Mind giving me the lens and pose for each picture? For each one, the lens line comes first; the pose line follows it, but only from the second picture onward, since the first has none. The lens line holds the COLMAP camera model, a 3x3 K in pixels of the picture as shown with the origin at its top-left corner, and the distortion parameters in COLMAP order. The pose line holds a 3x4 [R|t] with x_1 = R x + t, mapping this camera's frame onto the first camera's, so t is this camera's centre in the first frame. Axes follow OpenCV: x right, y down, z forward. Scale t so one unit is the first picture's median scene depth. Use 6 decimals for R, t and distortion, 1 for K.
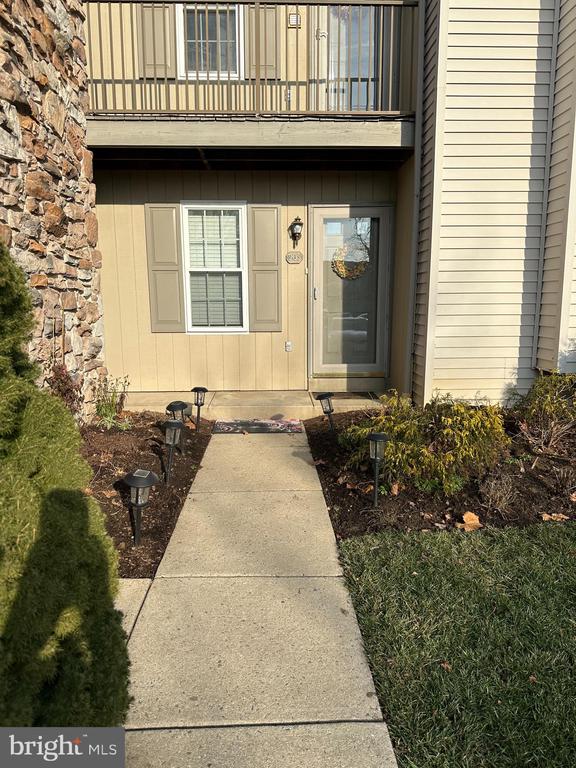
lens RADIAL K [[568.0, 0, 285.5], [0, 568.0, 386.6], [0, 0, 1]] dist [0.048944, -0.072965]
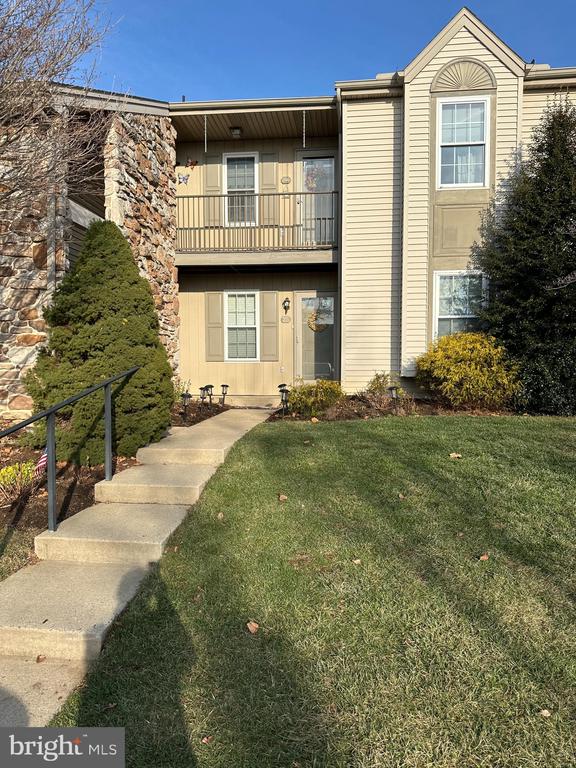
lens RADIAL K [[541.4, 0, 284.0], [0, 541.4, 381.9], [0, 0, 1]] dist [0.102005, -0.147545]
pose [[0.991321, 0.008264, -0.131205, 0.245237], [-0.022994, 0.993537, -0.111154, 0.162130], [0.129439, 0.113206, 0.985104, -0.677287]]
